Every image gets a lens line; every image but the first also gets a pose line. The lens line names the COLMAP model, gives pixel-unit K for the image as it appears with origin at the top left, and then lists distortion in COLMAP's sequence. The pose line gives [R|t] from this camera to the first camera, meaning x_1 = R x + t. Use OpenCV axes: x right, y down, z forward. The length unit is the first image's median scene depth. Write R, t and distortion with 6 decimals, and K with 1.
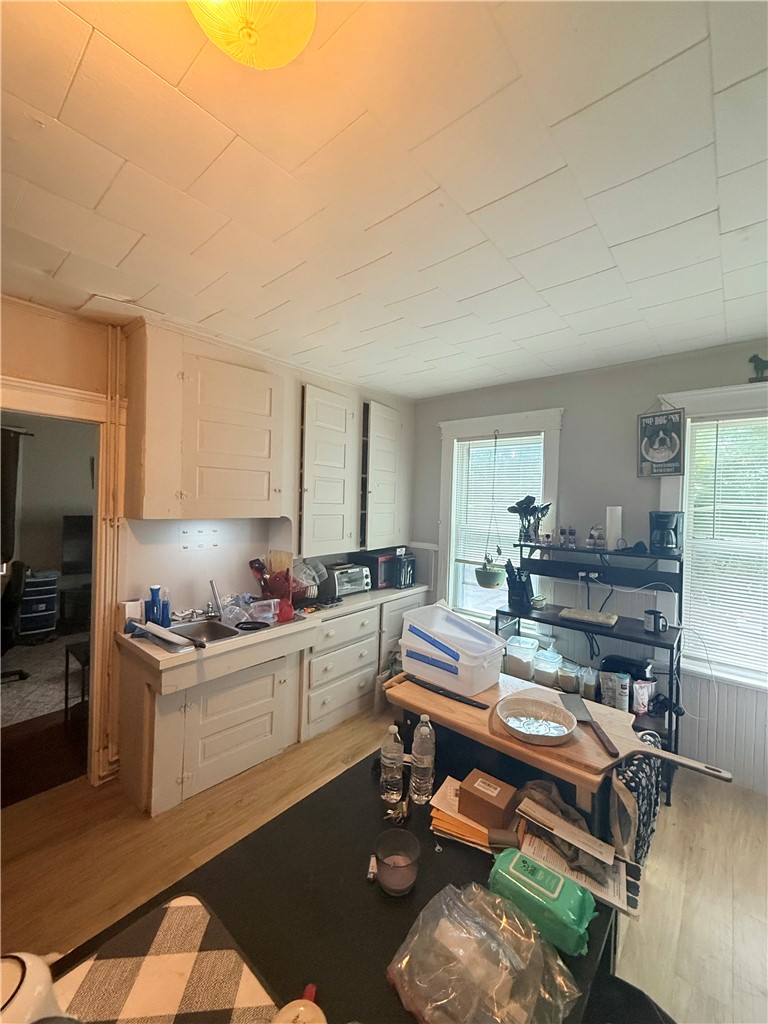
lens RADIAL K [[408.4, 0, 383.4], [0, 408.4, 505.1], [0, 0, 1]] dist [-0.000588, -0.000079]
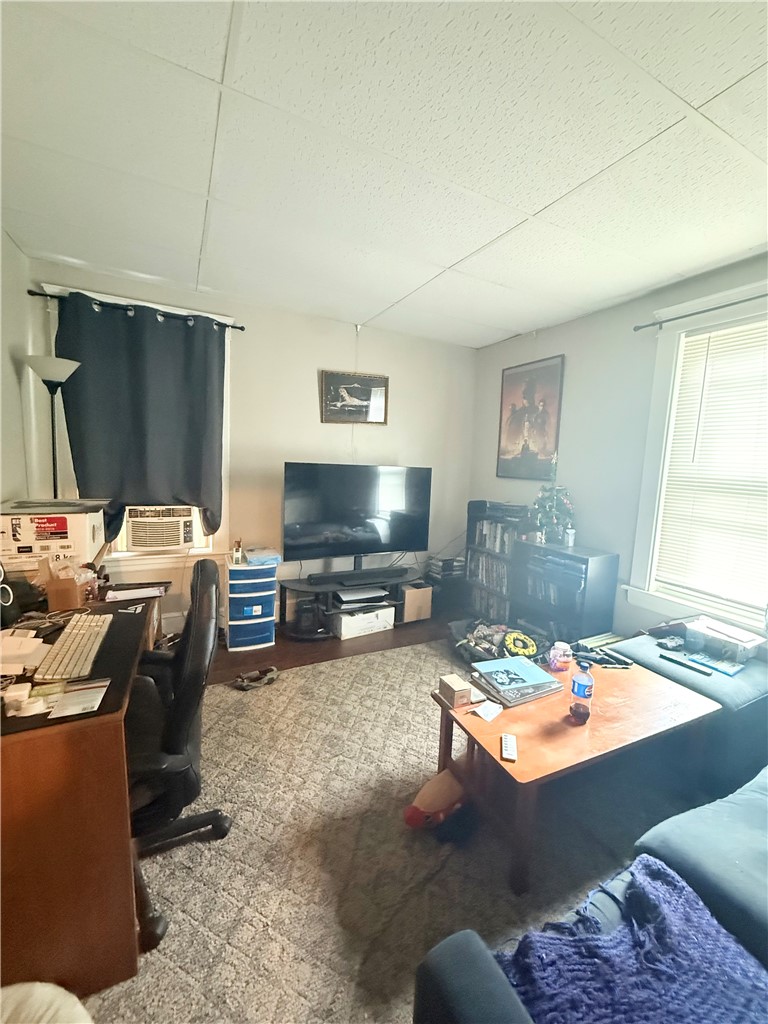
lens RADIAL K [[408.4, 0, 385.6], [0, 408.4, 509.9], [0, 0, 1]] dist [-0.000588, -0.000079]
pose [[0.922923, 0.057563, -0.380657, -0.423943], [-0.022926, 0.995221, 0.094914, 0.036806], [0.384302, -0.078872, 0.919832, 0.510751]]
